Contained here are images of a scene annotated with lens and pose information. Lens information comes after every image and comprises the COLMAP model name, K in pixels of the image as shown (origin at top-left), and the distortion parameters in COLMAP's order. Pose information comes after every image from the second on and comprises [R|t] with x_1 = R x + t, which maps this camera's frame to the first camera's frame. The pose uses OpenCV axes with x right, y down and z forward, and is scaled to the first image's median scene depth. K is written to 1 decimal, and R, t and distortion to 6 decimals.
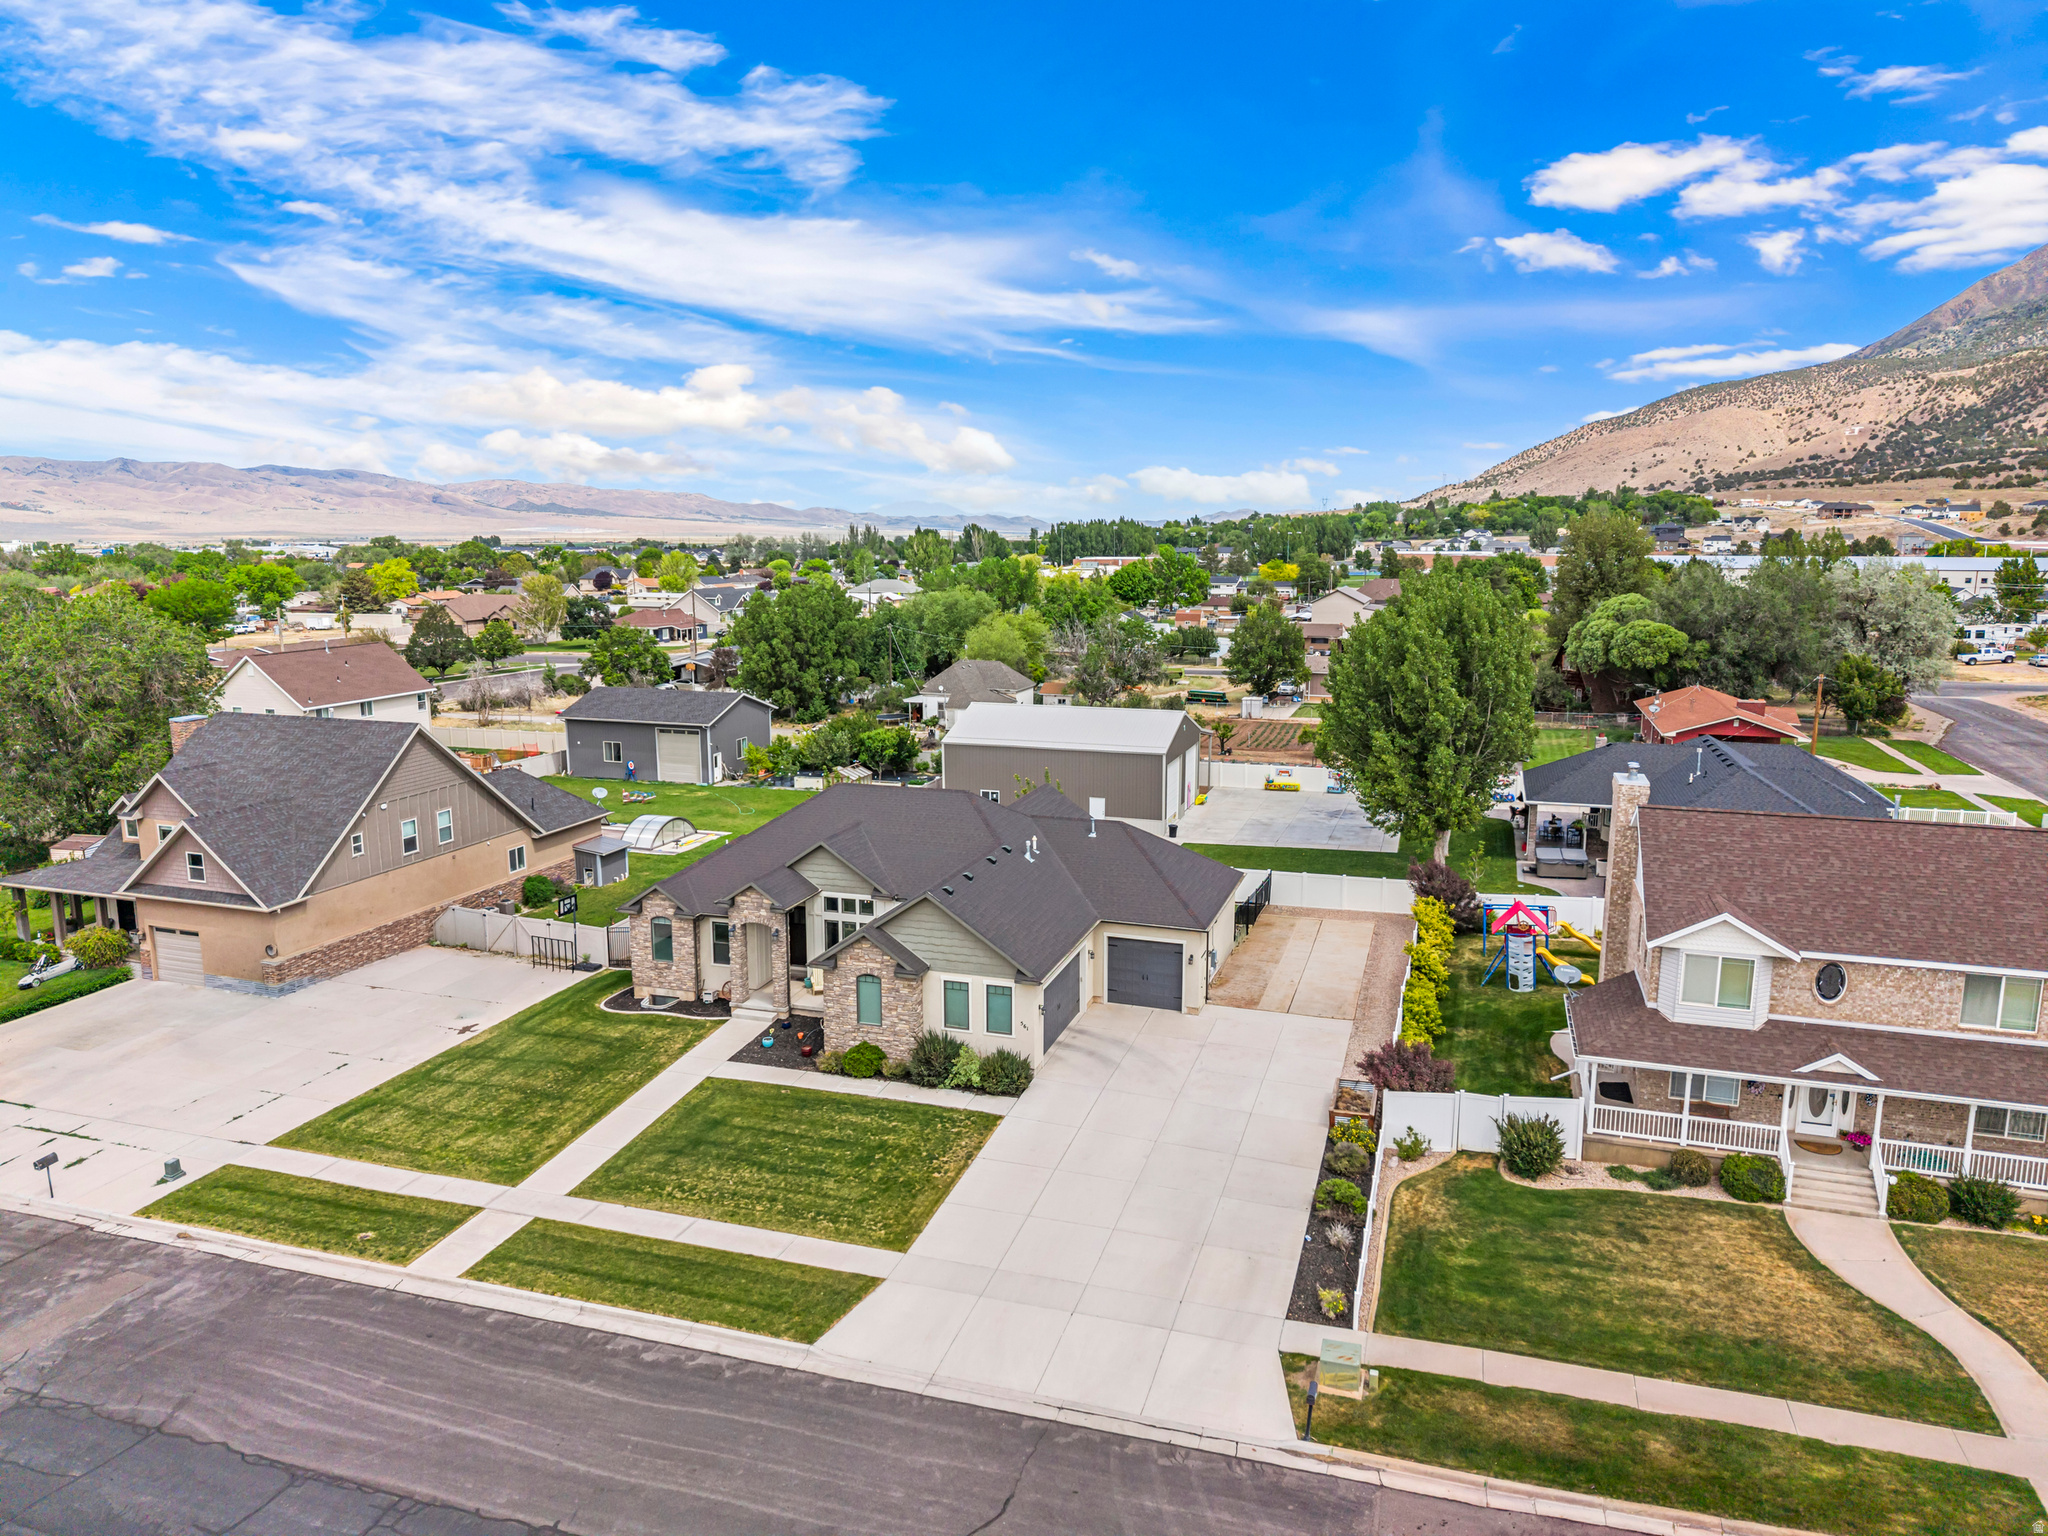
lens RADIAL K [[1364.0, 0, 1023.5], [0, 1364.0, 750.7], [0, 0, 1]] dist [0.029657, -0.028755]
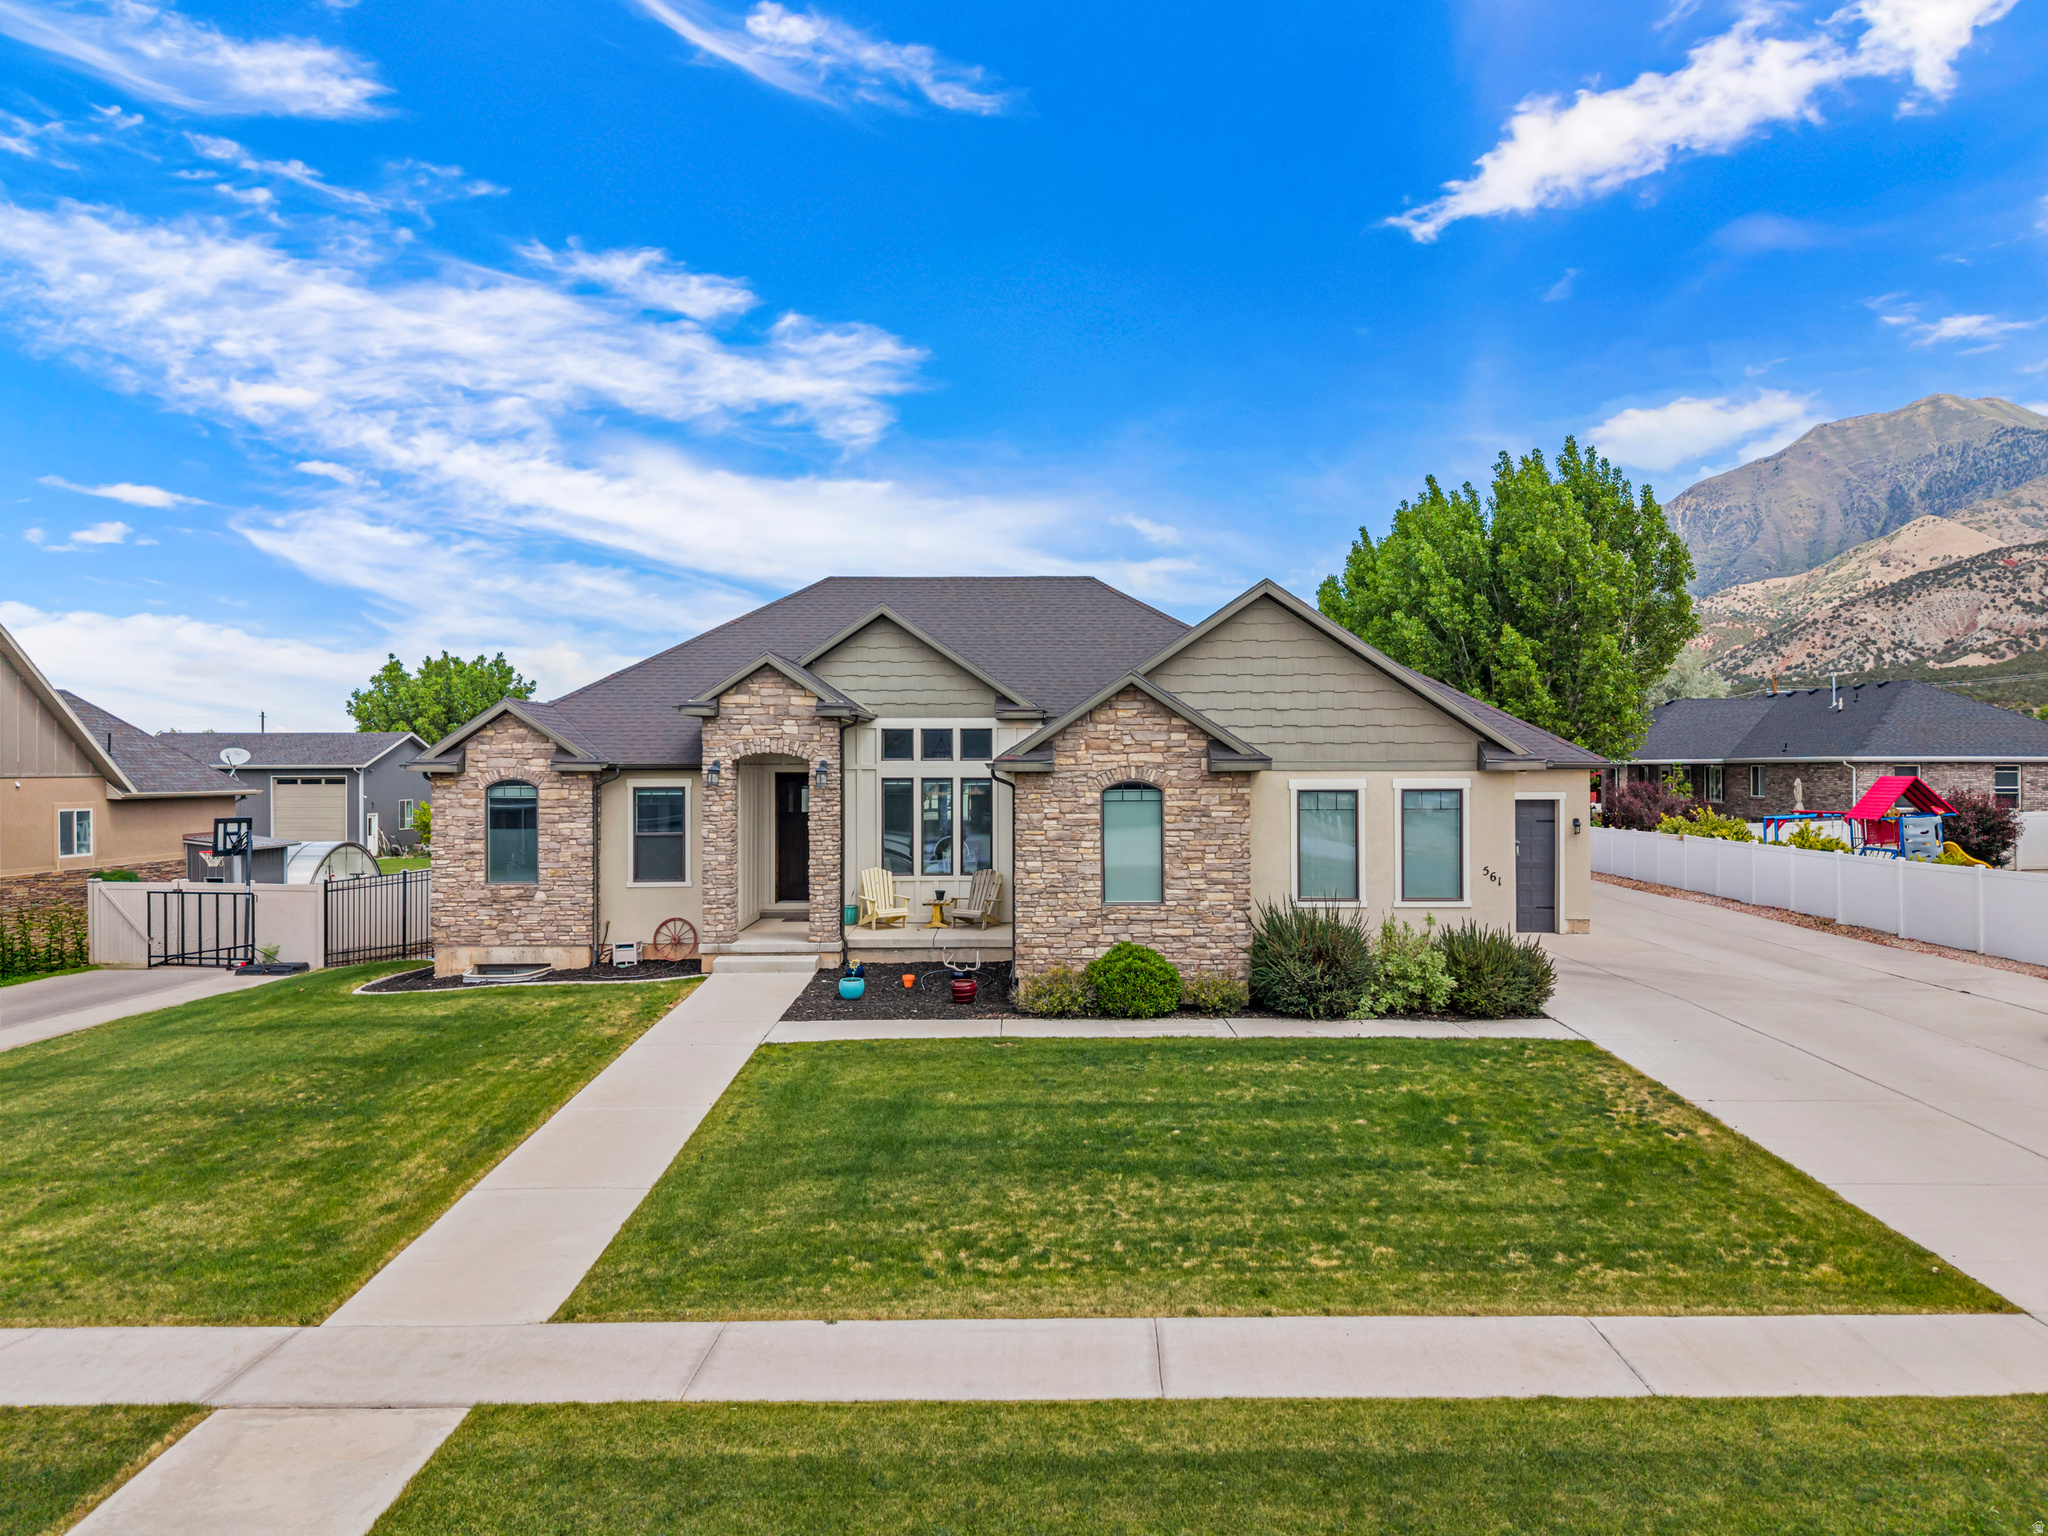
lens RADIAL K [[1364.0, 0, 1024.2], [0, 1364.0, 768.8], [0, 0, 1]] dist [0.029657, -0.028755]
pose [[0.952656, -0.002574, 0.304041, -0.281145], [0.052881, 0.986127, -0.157344, 0.229383], [-0.299418, 0.165972, 0.939576, 0.613618]]
